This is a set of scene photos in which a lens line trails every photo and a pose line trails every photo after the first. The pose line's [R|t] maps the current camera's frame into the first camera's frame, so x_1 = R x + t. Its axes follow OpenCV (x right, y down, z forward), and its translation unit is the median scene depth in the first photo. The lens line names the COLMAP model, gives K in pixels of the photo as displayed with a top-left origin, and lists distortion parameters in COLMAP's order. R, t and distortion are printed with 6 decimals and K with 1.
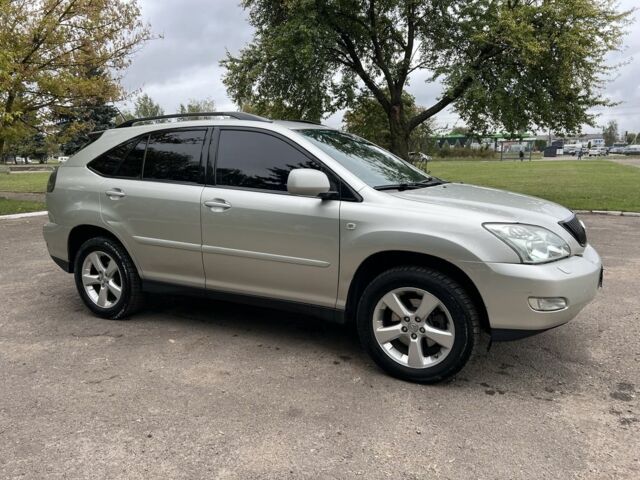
lens RADIAL K [[477.9, 0, 316.0], [0, 477.9, 240.7], [0, 0, 1]] dist [0.053489, -0.057688]
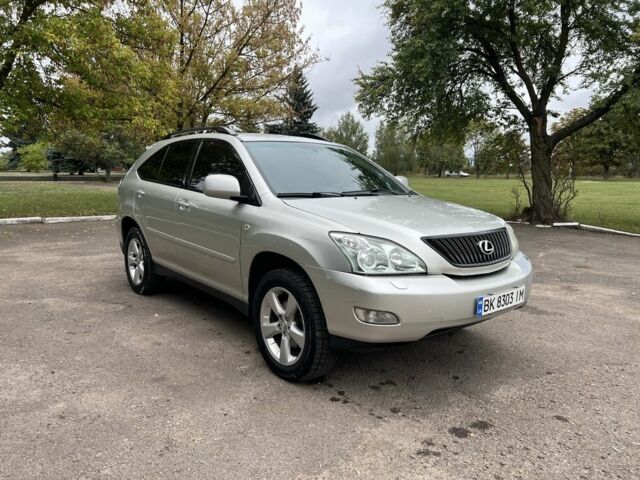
lens RADIAL K [[477.9, 0, 316.0], [0, 477.9, 240.7], [0, 0, 1]] dist [0.053489, -0.057688]
pose [[0.919438, 0.081484, -0.384699, 0.629056], [-0.092762, 0.995630, -0.010816, -0.001802], [0.382136, 0.045631, 0.922979, 0.038172]]
